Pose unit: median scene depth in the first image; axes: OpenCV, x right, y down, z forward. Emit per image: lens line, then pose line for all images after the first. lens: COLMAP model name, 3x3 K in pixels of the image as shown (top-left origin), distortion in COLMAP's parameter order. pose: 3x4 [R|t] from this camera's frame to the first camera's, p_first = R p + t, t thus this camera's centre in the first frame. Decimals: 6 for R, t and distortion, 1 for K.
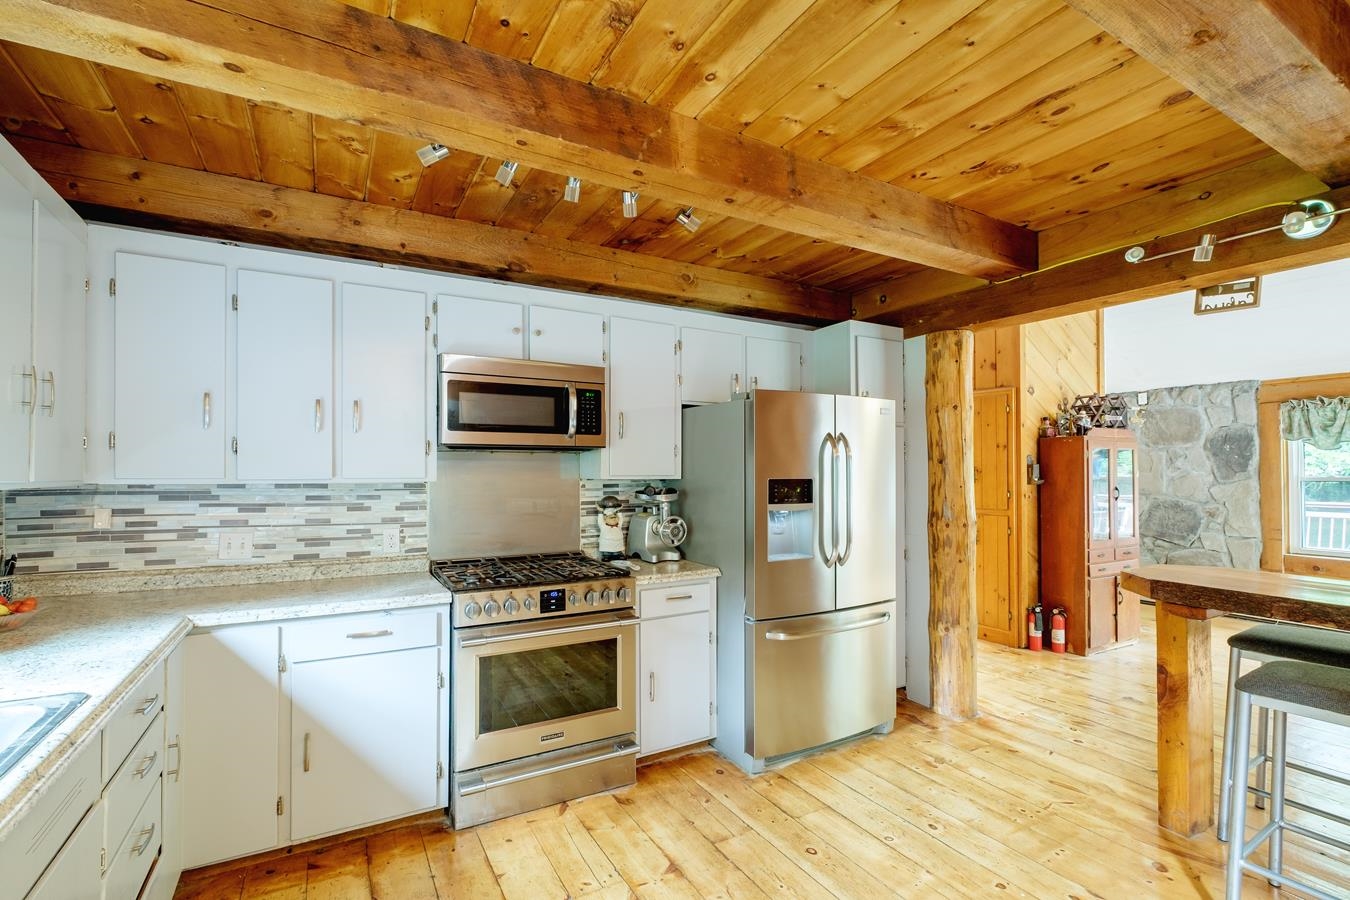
lens RADIAL K [[585.1, 0, 666.0], [0, 585.1, 475.1], [0, 0, 1]] dist [-0.019429, 0.016770]
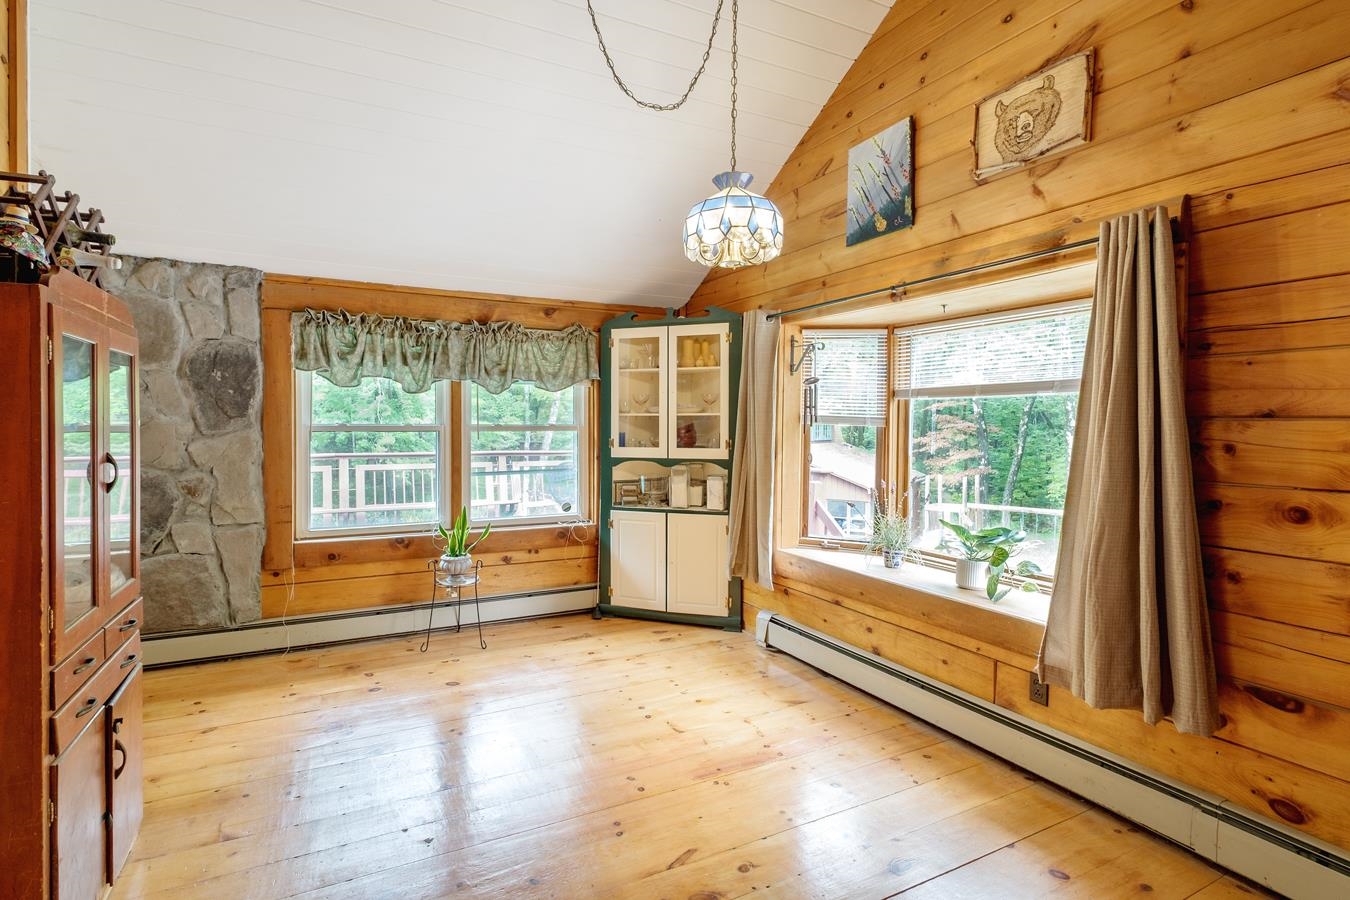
lens RADIAL K [[623.0, 0, 650.5], [0, 623.0, 423.9], [0, 0, 1]] dist [0.000963, -0.000733]
pose [[0.022753, 0.001020, 0.999741, 0.359254], [-0.003602, 0.999993, -0.000939, 0.000955], [-0.999735, -0.003579, 0.022757, 0.573224]]
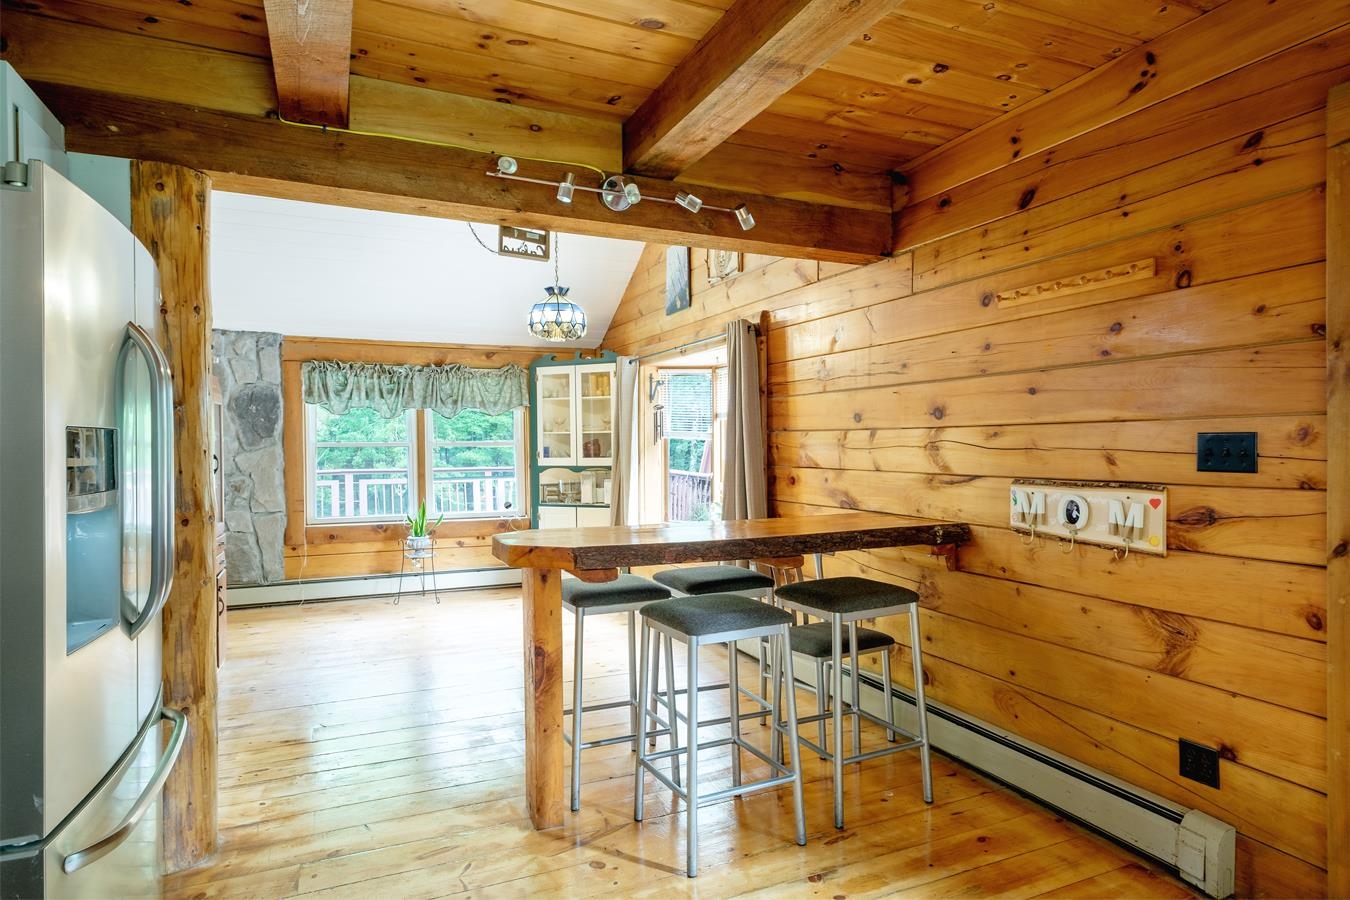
lens RADIAL K [[797.8, 0, 675.0], [0, 797.8, 450.0], [0, 0, 1]] dist [0.004591, 0.001450]
pose [[0.109900, -0.006489, 0.993921, -0.131340], [0.005755, 0.999966, 0.005892, 0.010201], [-0.993926, 0.005073, 0.109934, 0.274633]]
